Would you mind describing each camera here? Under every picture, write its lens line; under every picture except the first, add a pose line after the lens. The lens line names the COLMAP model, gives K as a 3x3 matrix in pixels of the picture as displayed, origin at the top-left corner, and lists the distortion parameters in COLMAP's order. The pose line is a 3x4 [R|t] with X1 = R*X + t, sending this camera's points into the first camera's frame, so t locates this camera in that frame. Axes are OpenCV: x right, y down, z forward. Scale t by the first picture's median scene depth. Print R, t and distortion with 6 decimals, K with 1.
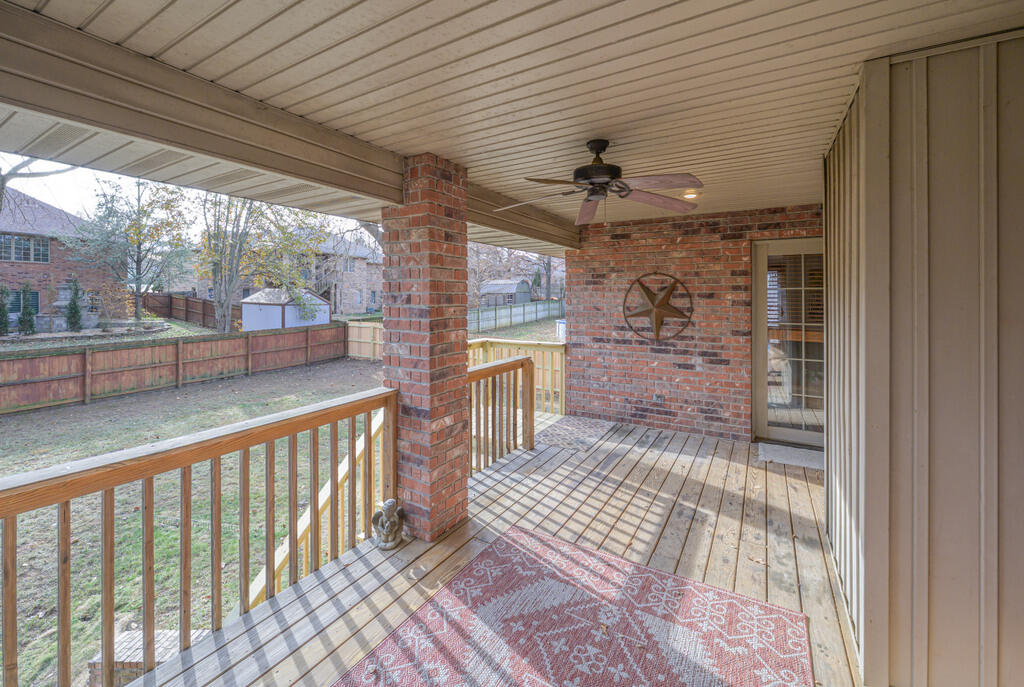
lens RADIAL K [[421.0, 0, 501.6], [0, 421.0, 298.1], [0, 0, 1]] dist [0.000690, 0.000051]
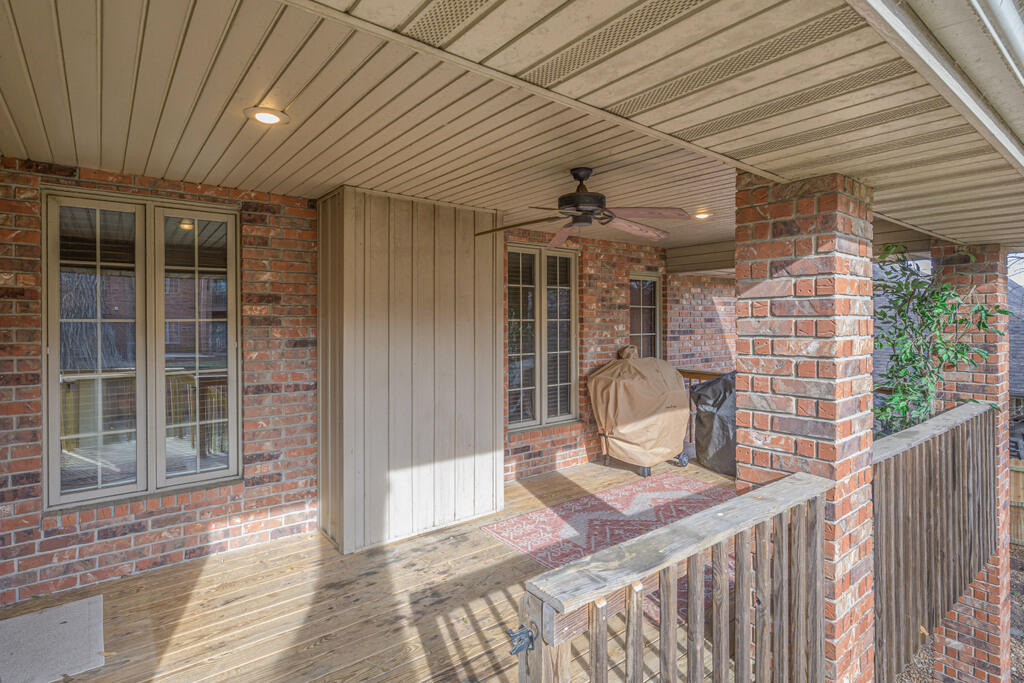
lens RADIAL K [[517.9, 0, 503.2], [0, 517.9, 319.3], [0, 0, 1]] dist [0.000033, -0.000010]
pose [[-0.937447, 0.001548, 0.348123, -0.018493], [0.000125, 0.999992, -0.004109, -0.006293], [-0.348127, -0.003809, -0.937440, 1.937225]]
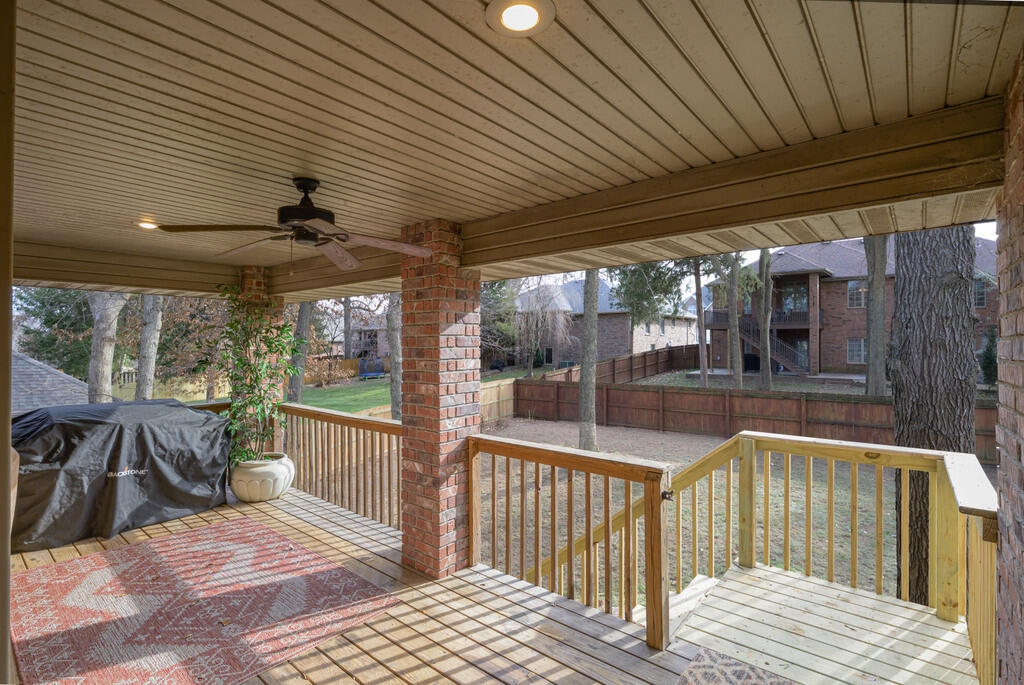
lens RADIAL K [[486.2, 0, 507.9], [0, 486.2, 345.6], [0, 0, 1]] dist [0.001734, 0.000296]
pose [[-0.143021, 0.000308, -0.989720, 1.032540], [0.001286, 0.999999, 0.000125, -0.016536], [0.989719, -0.001255, -0.143021, 1.366272]]
